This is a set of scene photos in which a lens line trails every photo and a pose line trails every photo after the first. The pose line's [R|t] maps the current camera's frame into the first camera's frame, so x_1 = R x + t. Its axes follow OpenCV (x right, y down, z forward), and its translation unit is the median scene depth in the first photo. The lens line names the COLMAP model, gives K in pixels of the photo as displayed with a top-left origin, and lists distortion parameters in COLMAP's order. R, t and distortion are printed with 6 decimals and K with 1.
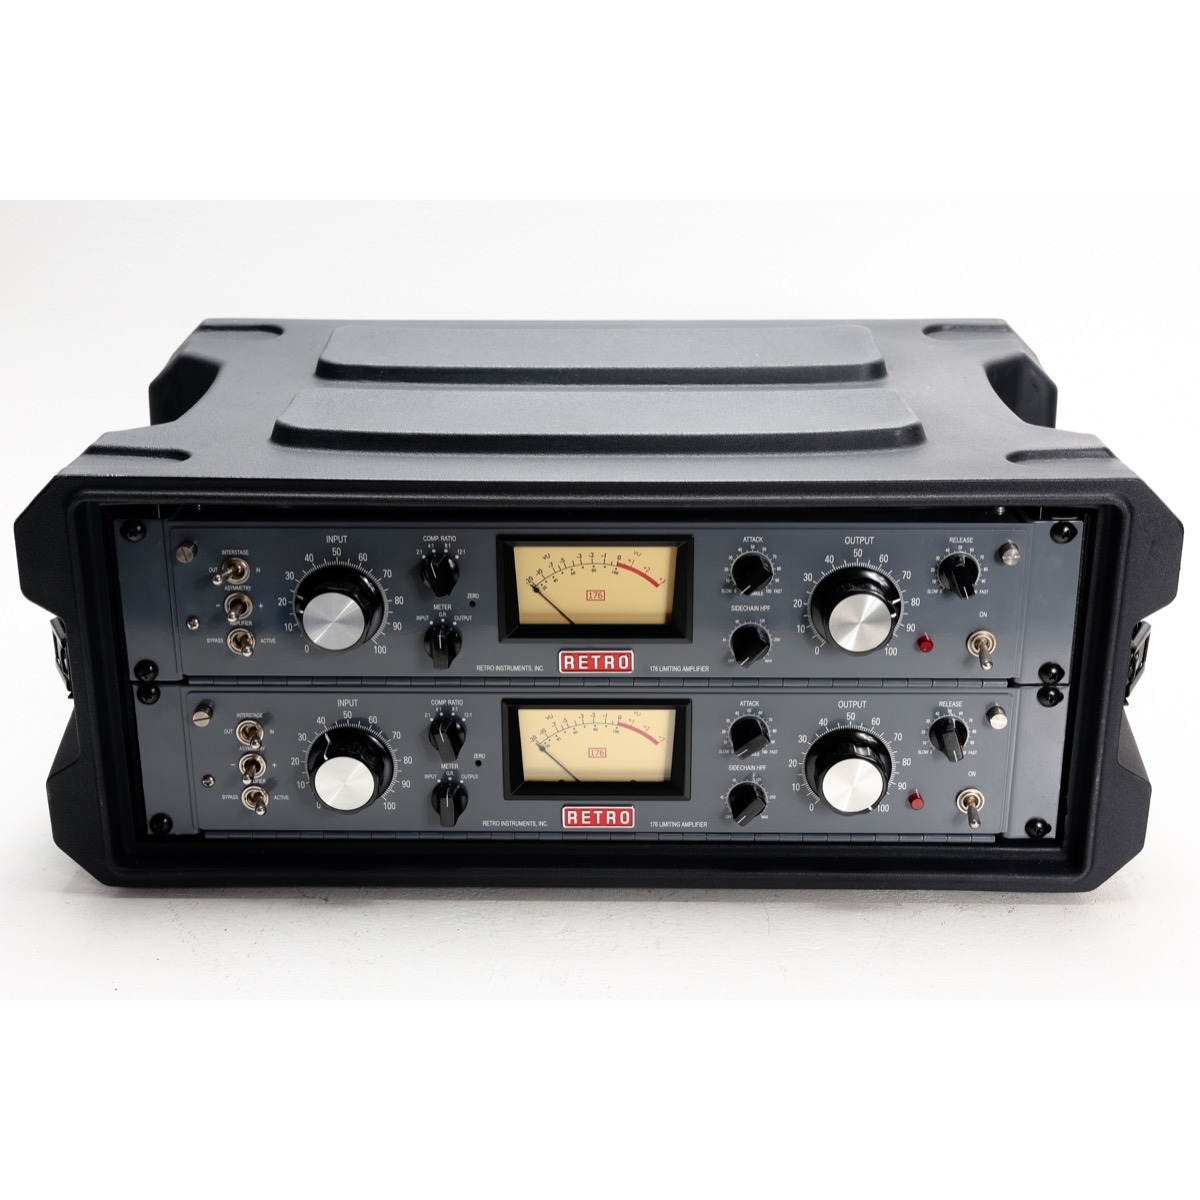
lens RADIAL K [[1854.6, 0, 600.0], [0, 1854.6, 600.0], [0, 0, 1]] dist [-0.031710, -0.088040]
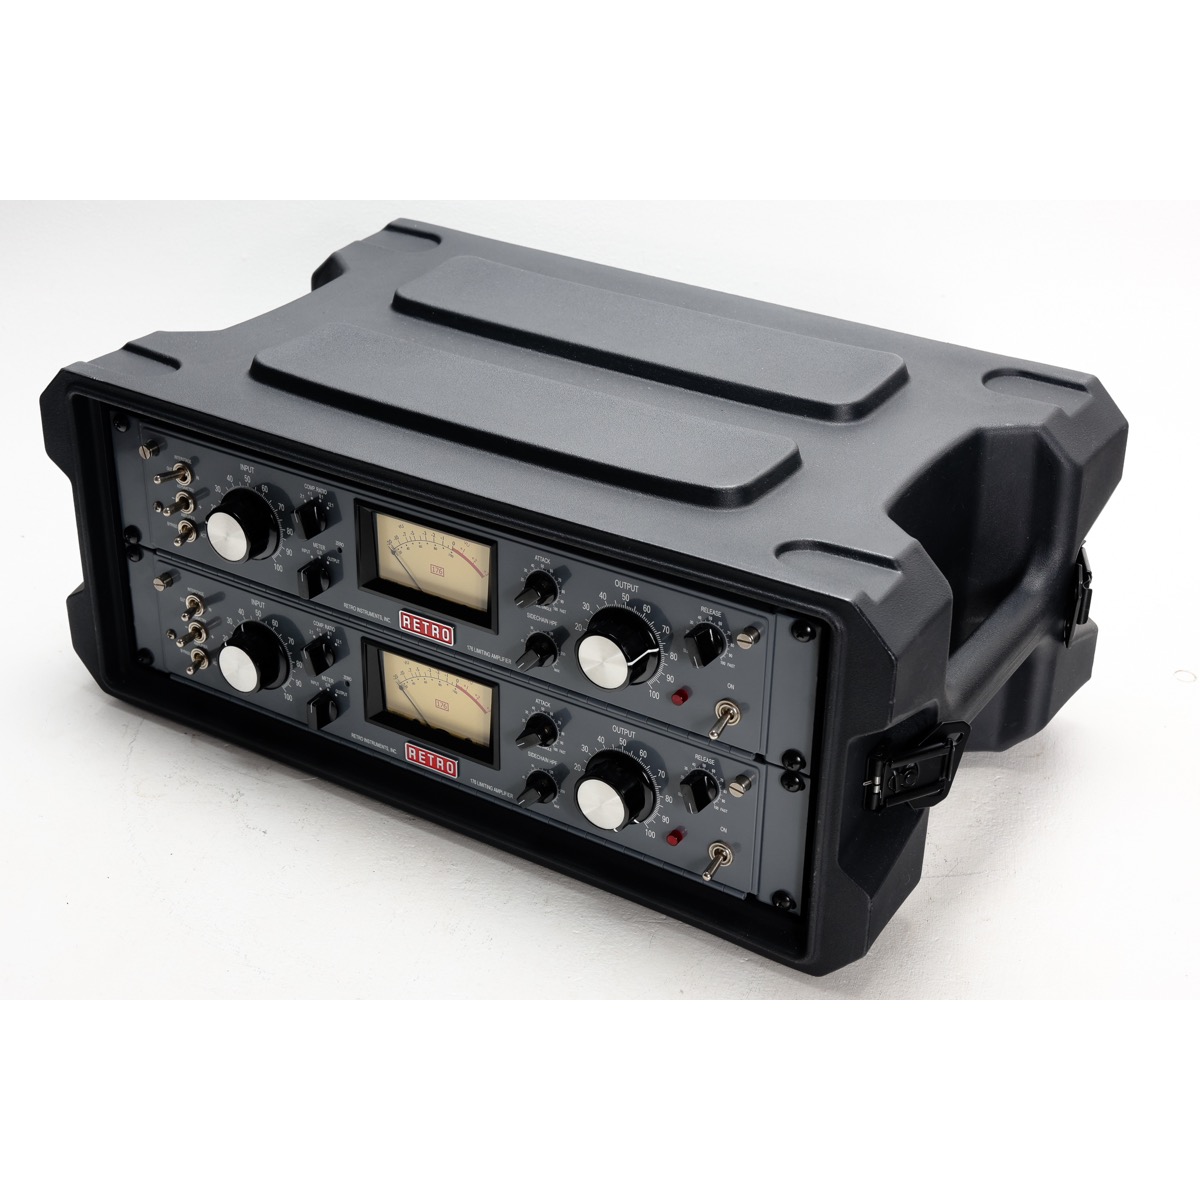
lens RADIAL K [[1854.6, 0, 600.0], [0, 1854.6, 600.0], [0, 0, 1]] dist [-0.031710, -0.088040]
pose [[0.858847, 0.265143, -0.438270, 0.571986], [-0.219015, 0.963535, 0.153728, -0.177271], [0.463049, -0.036041, 0.885600, 0.056649]]
